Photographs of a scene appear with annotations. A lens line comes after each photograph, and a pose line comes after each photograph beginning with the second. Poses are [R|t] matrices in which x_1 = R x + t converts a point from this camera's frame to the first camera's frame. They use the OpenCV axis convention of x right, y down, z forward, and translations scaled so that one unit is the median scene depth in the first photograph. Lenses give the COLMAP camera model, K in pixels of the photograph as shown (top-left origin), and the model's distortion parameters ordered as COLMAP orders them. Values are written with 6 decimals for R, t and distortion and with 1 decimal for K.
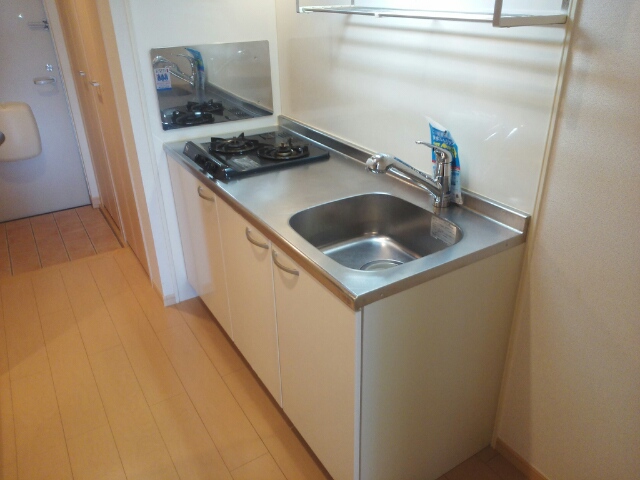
lens RADIAL K [[506.3, 0, 322.1], [0, 506.3, 222.6], [0, 0, 1]] dist [0.003730, 0.006629]
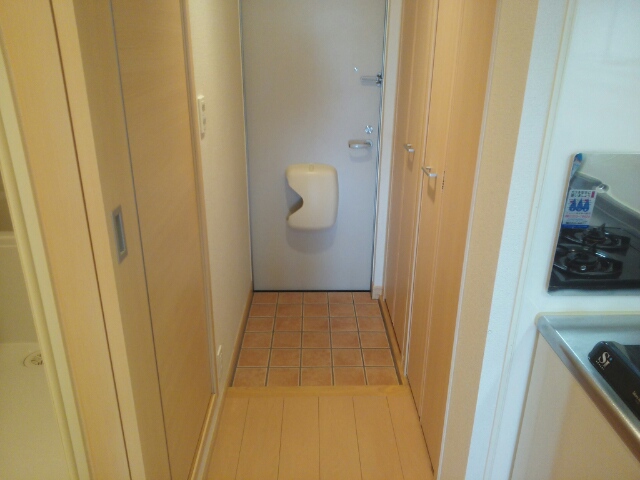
lens RADIAL K [[506.3, 0, 324.0], [0, 506.3, 238.1], [0, 0, 1]] dist [0.003730, 0.006629]
pose [[0.855812, 0.218287, -0.468974, -0.189502], [-0.248018, 0.968754, -0.001687, -0.123925], [0.453952, 0.117758, 0.883210, 0.280824]]
